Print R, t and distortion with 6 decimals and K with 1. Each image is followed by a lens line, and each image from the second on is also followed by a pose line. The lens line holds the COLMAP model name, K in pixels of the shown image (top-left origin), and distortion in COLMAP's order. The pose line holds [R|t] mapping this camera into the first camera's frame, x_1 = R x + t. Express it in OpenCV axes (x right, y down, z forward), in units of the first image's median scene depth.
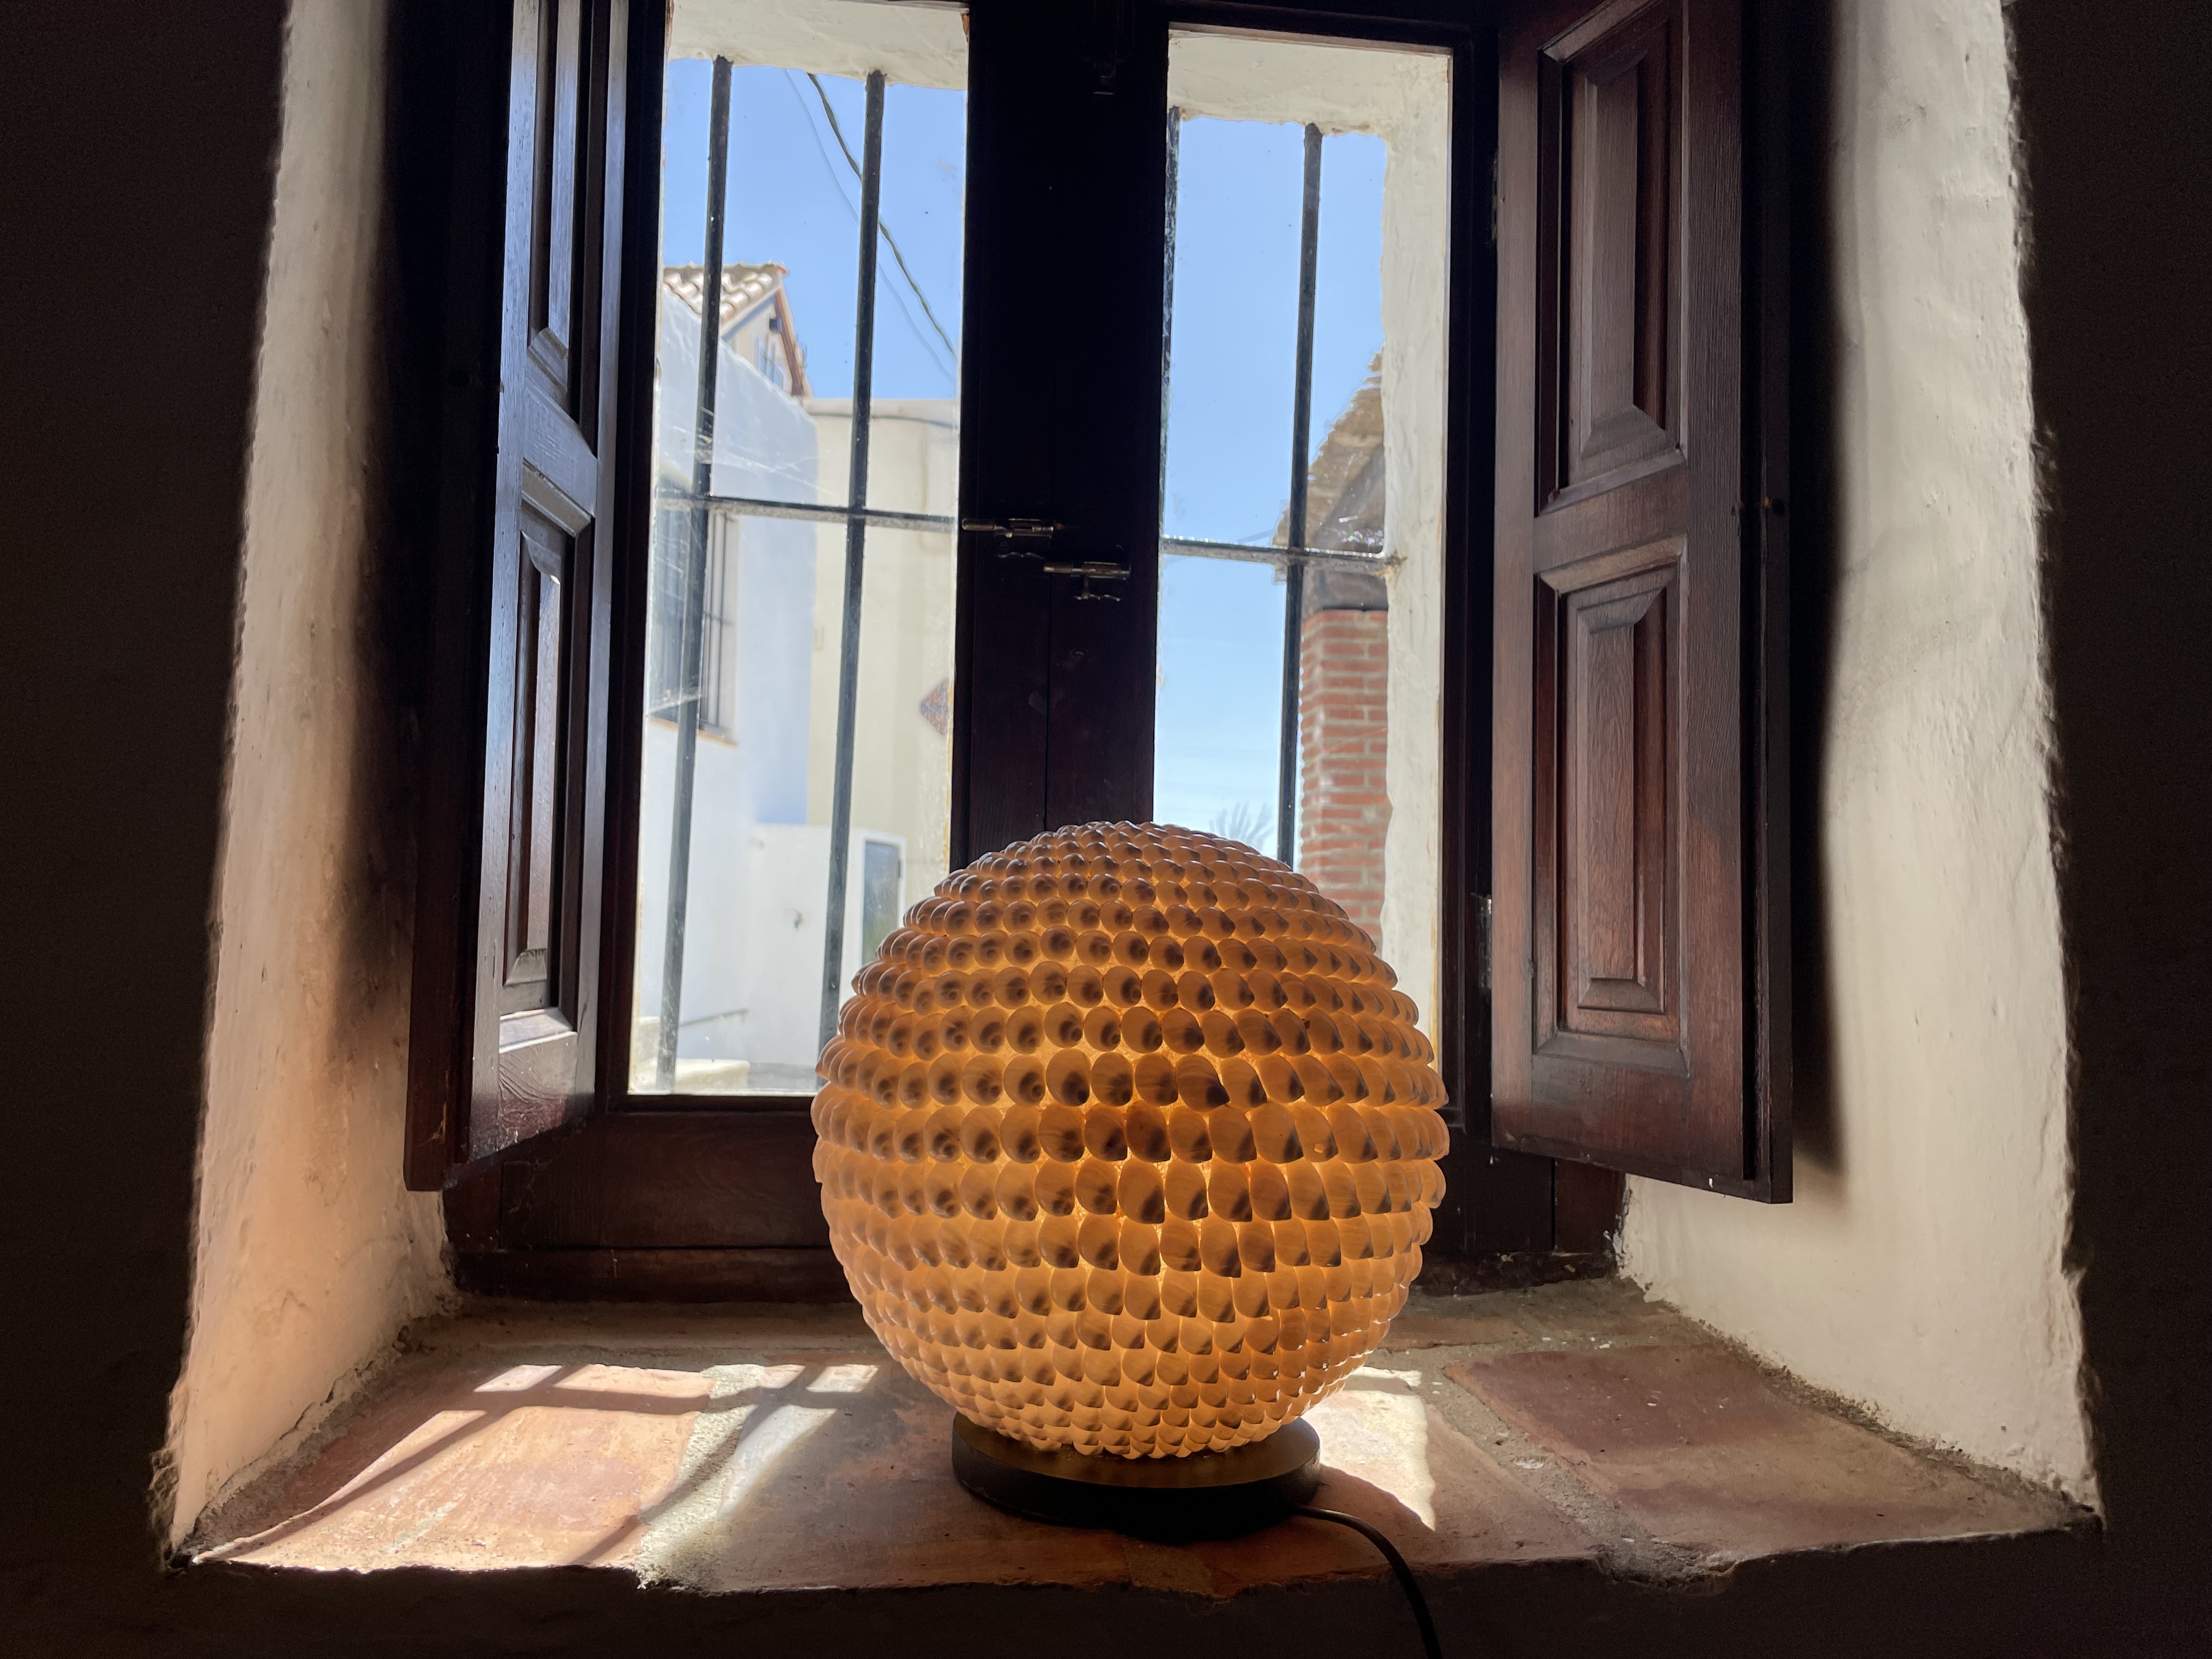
lens RADIAL K [[1683.9, 0, 1106.0], [0, 1683.9, 829.5], [0, 0, 1]] dist [0.000838, 0.000189]
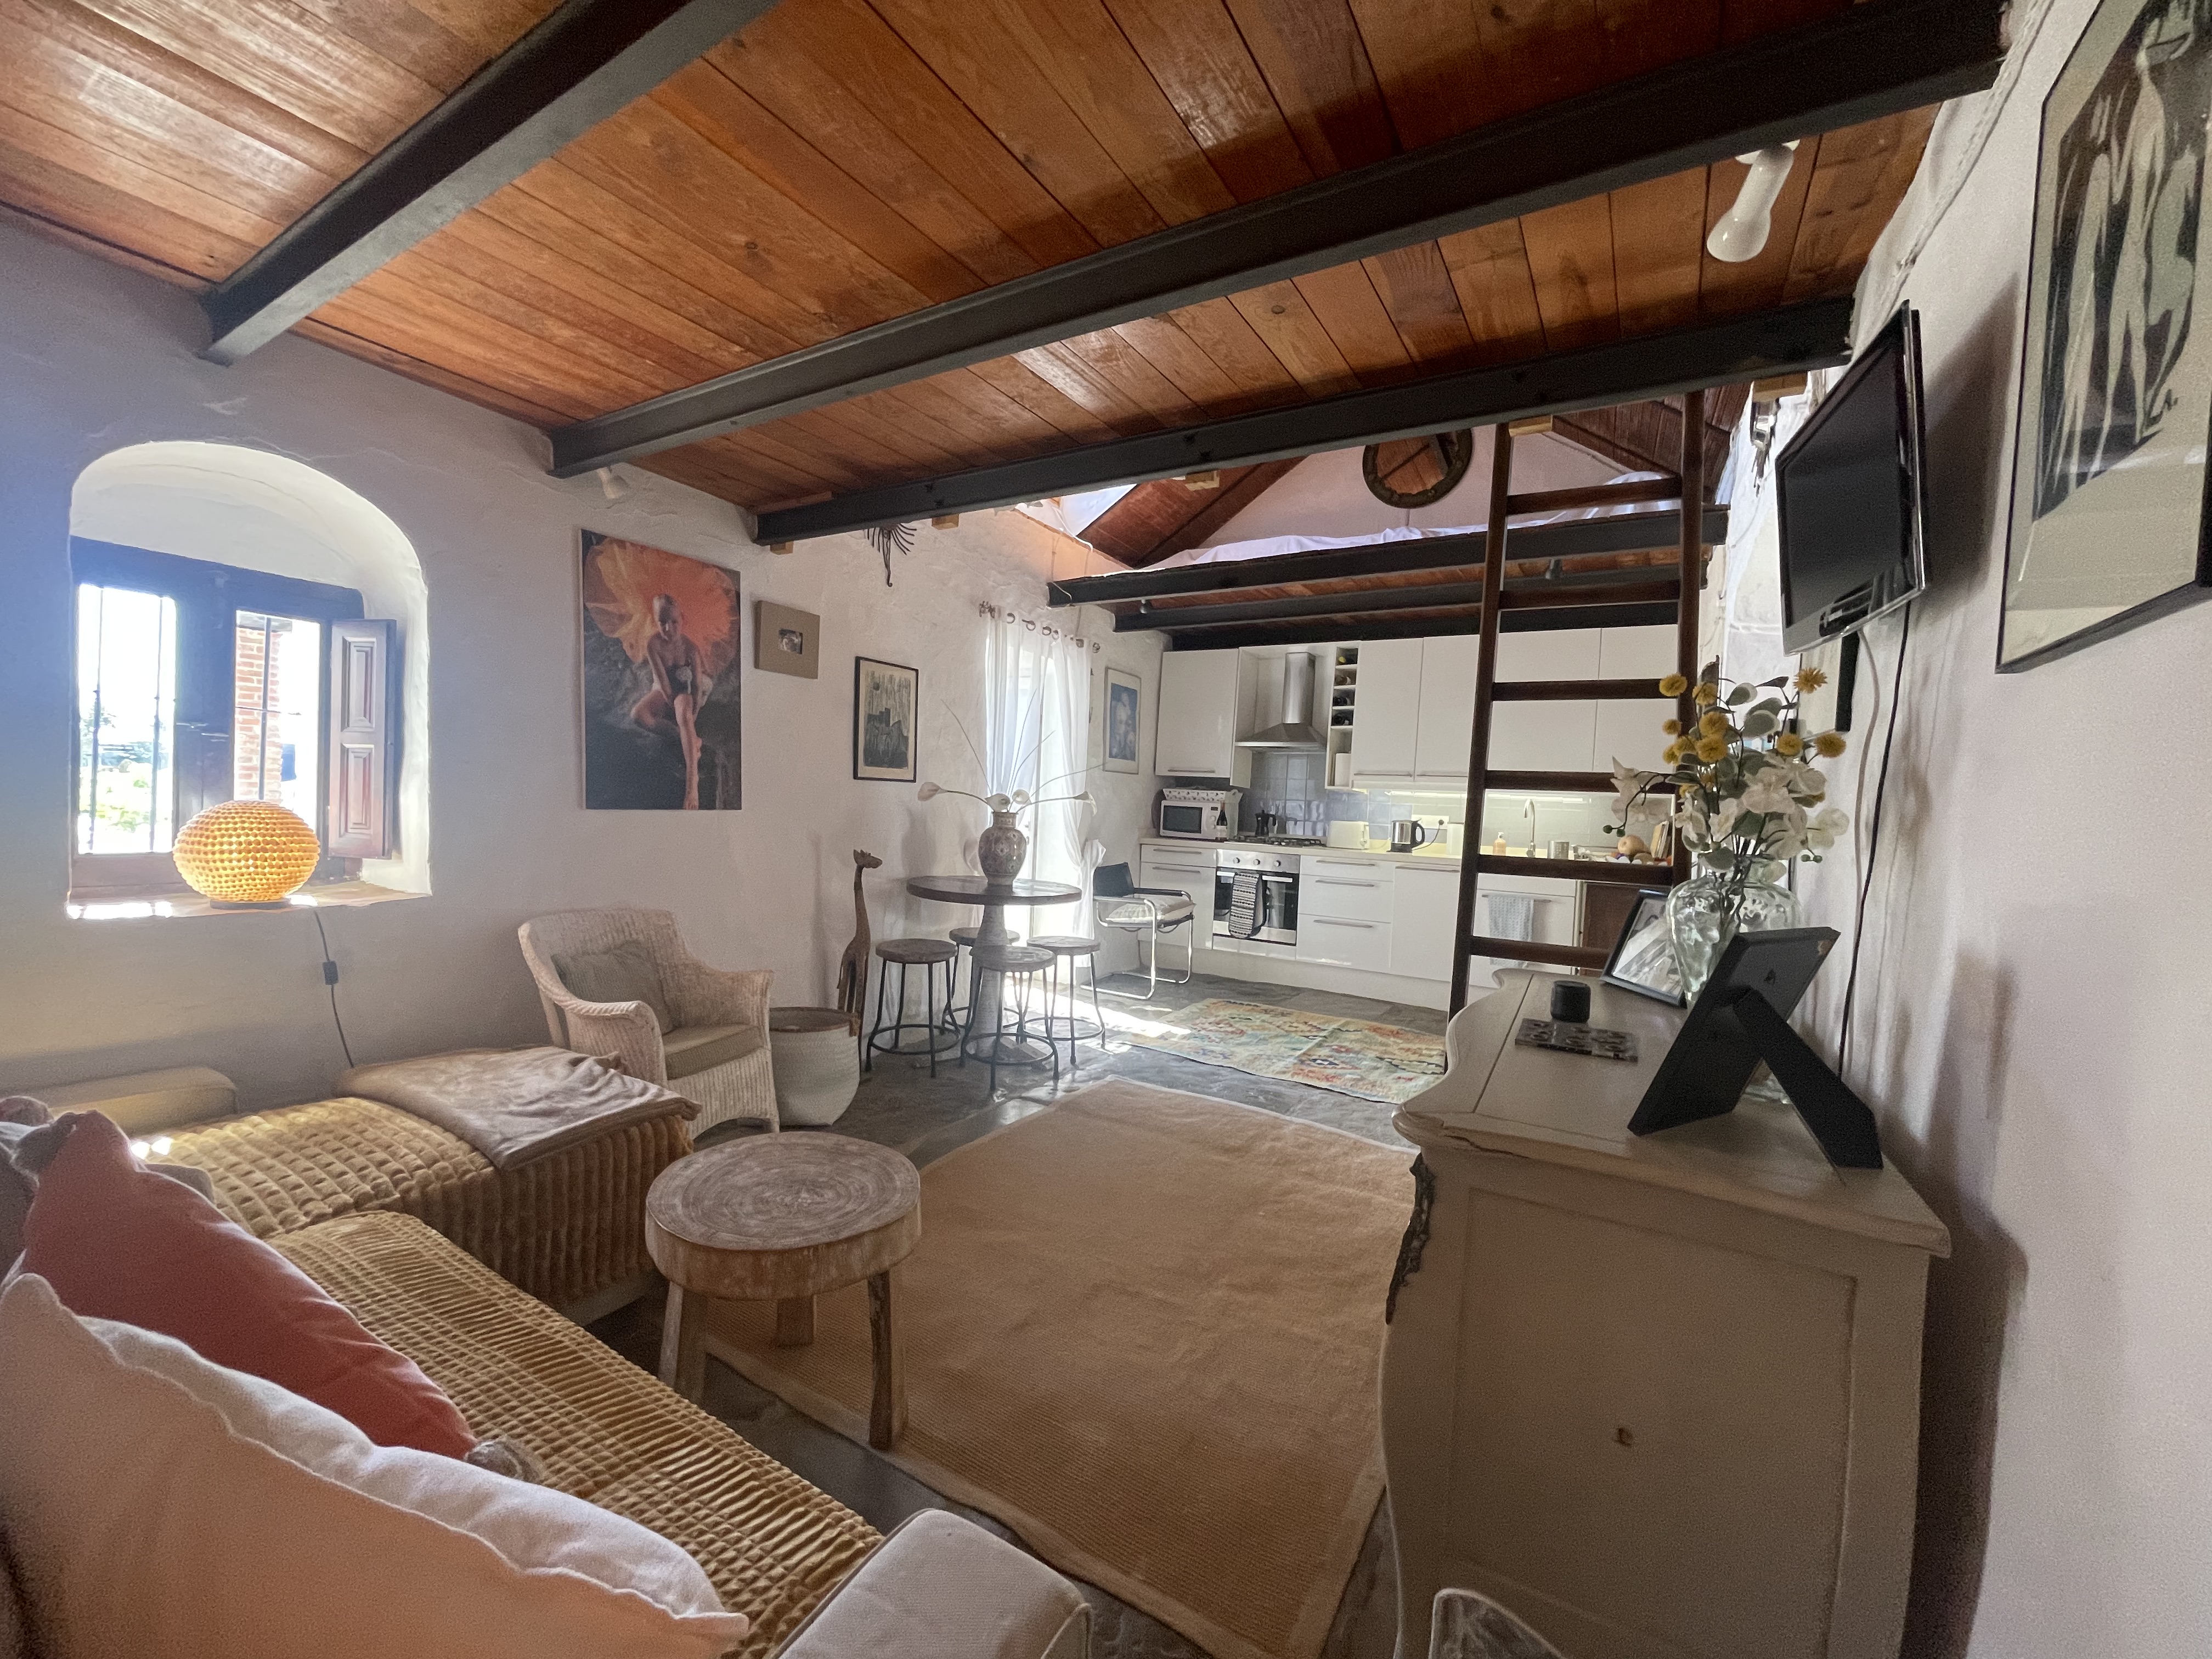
lens RADIAL K [[888.1, 0, 1106.0], [0, 888.1, 829.5], [0, 0, 1]] dist [-0.000552, 0.000351]
pose [[0.592139, -0.020223, 0.805582, -0.583440], [-0.073385, 0.994178, 0.078899, -0.296116], [-0.802487, -0.105837, 0.587208, -2.646217]]
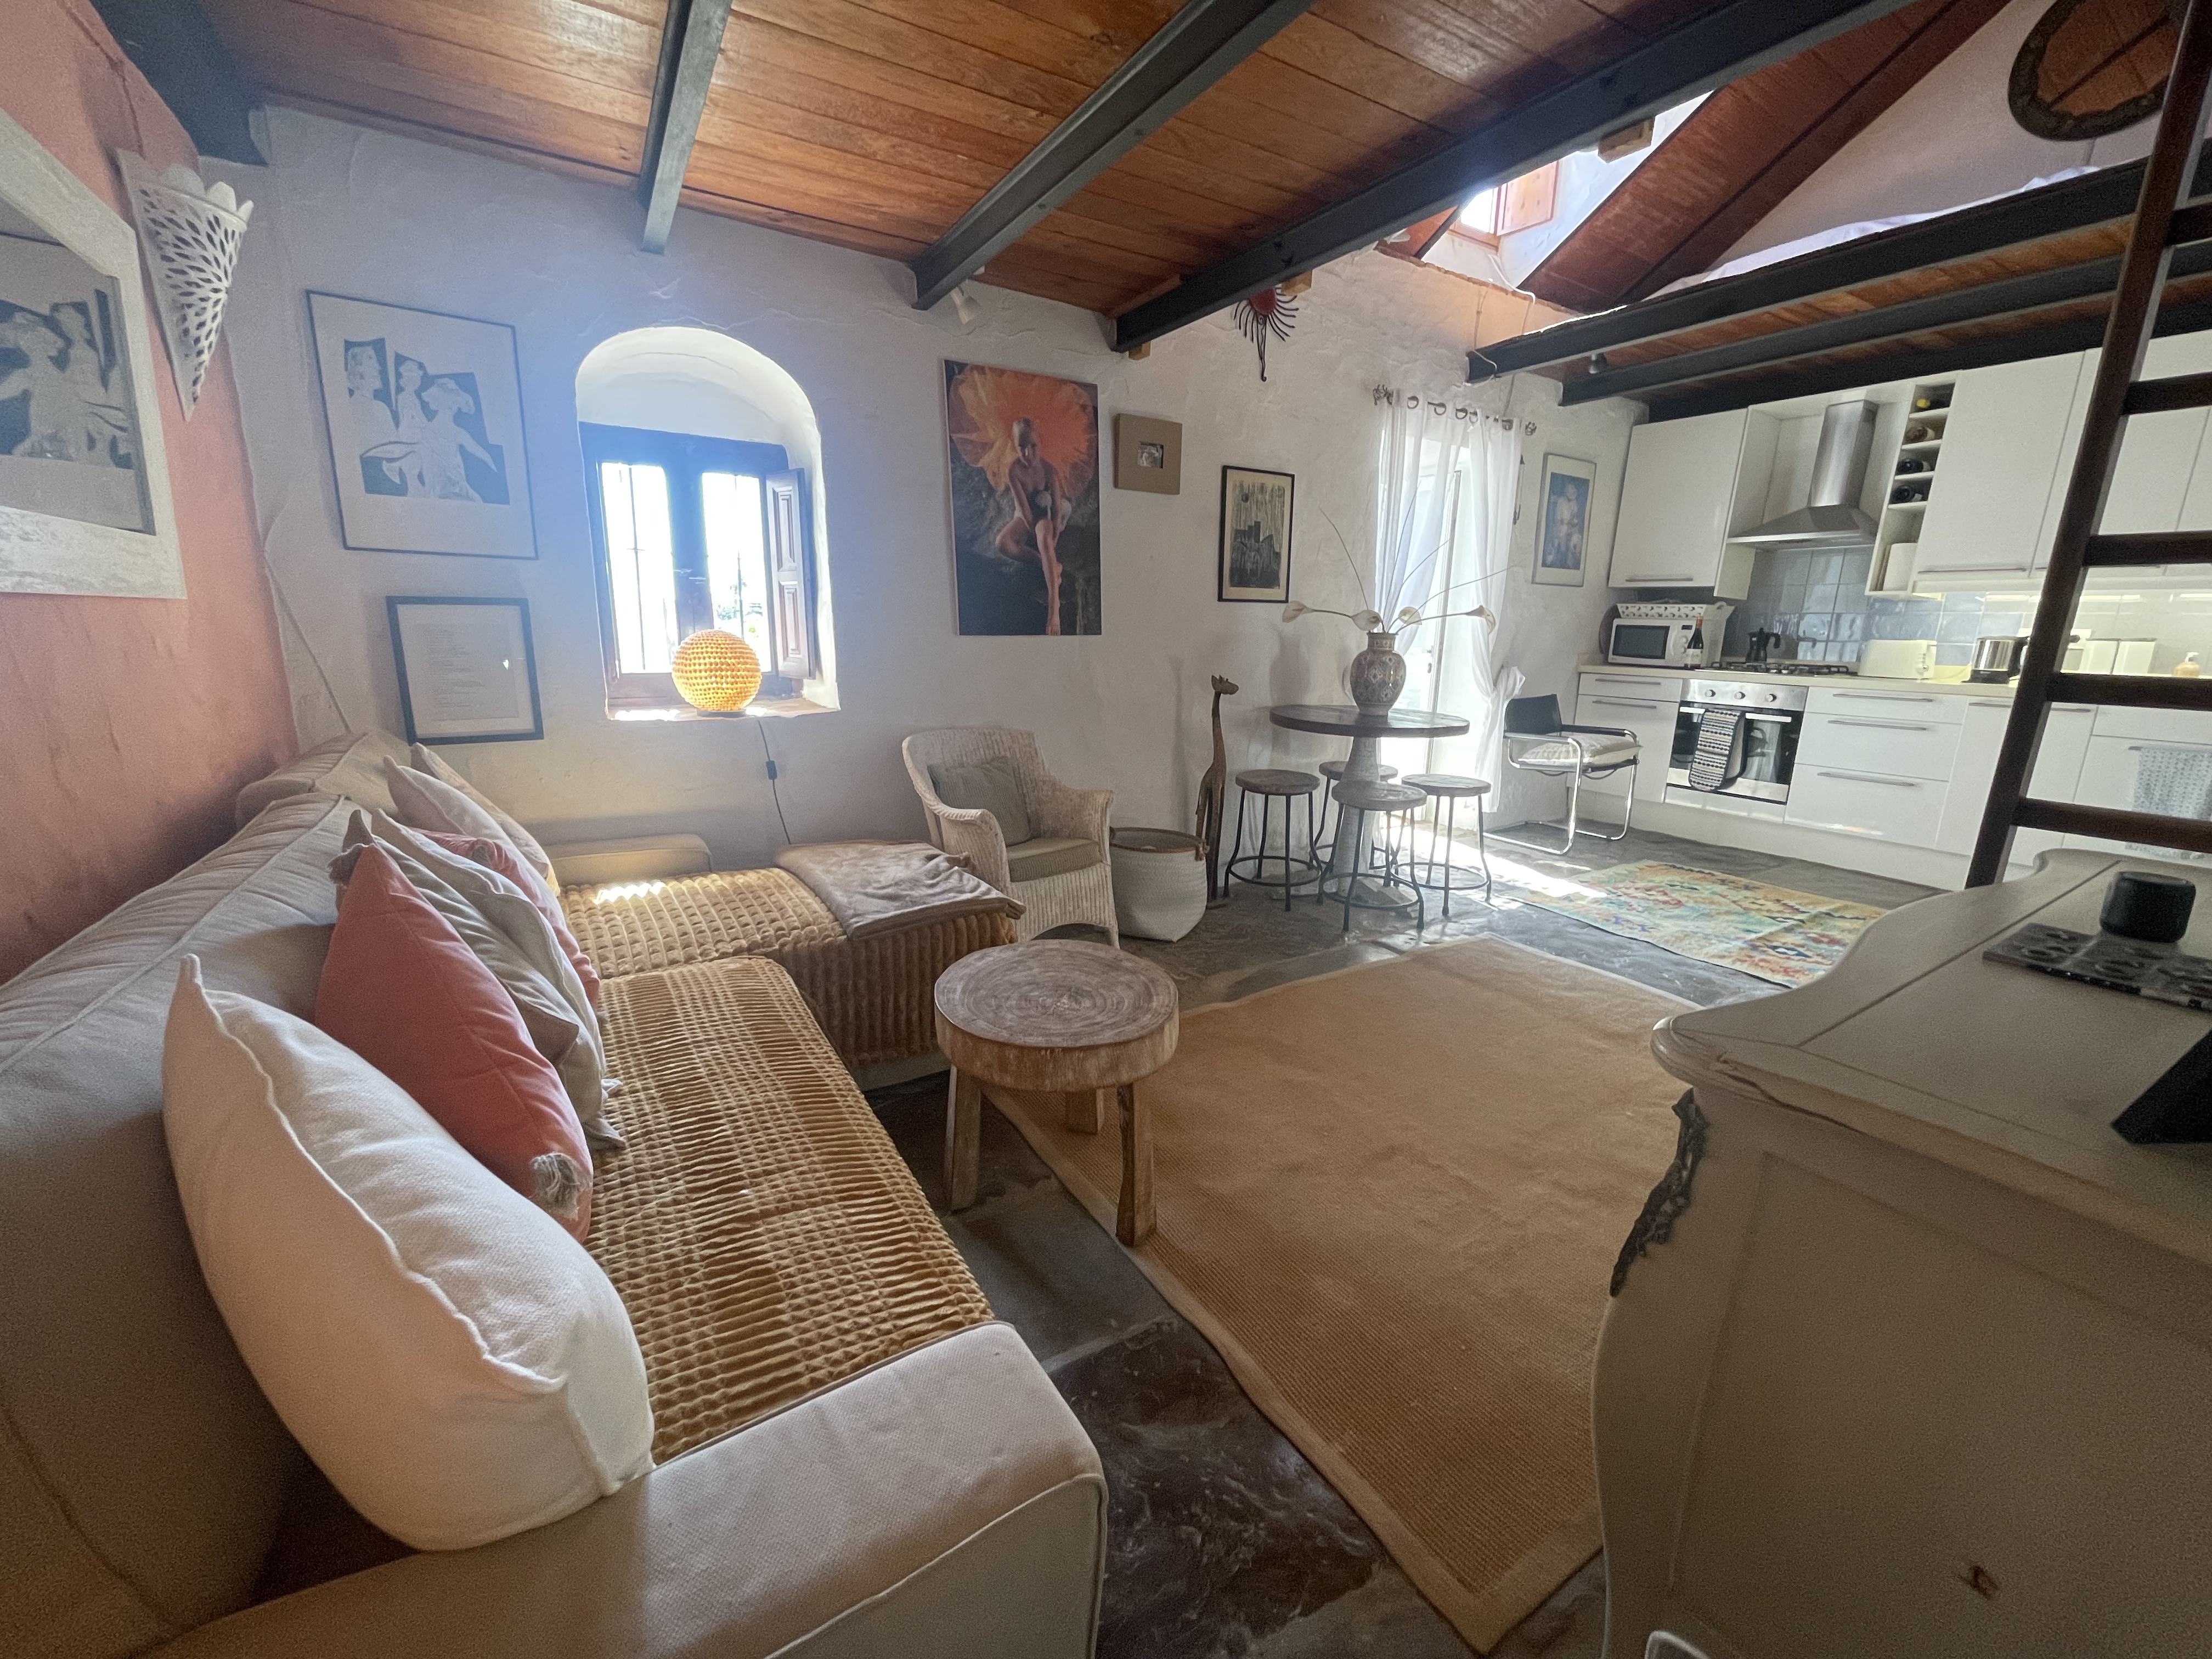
lens RADIAL K [[890.5, 0, 1114.9], [0, 890.5, 826.2], [0, 0, 1]] dist [-0.002002, -0.000058]
pose [[0.898169, -0.103807, 0.427220, -0.127567], [-0.020913, 0.960538, 0.277362, -0.239098], [-0.439153, -0.258052, 0.860554, -2.748603]]
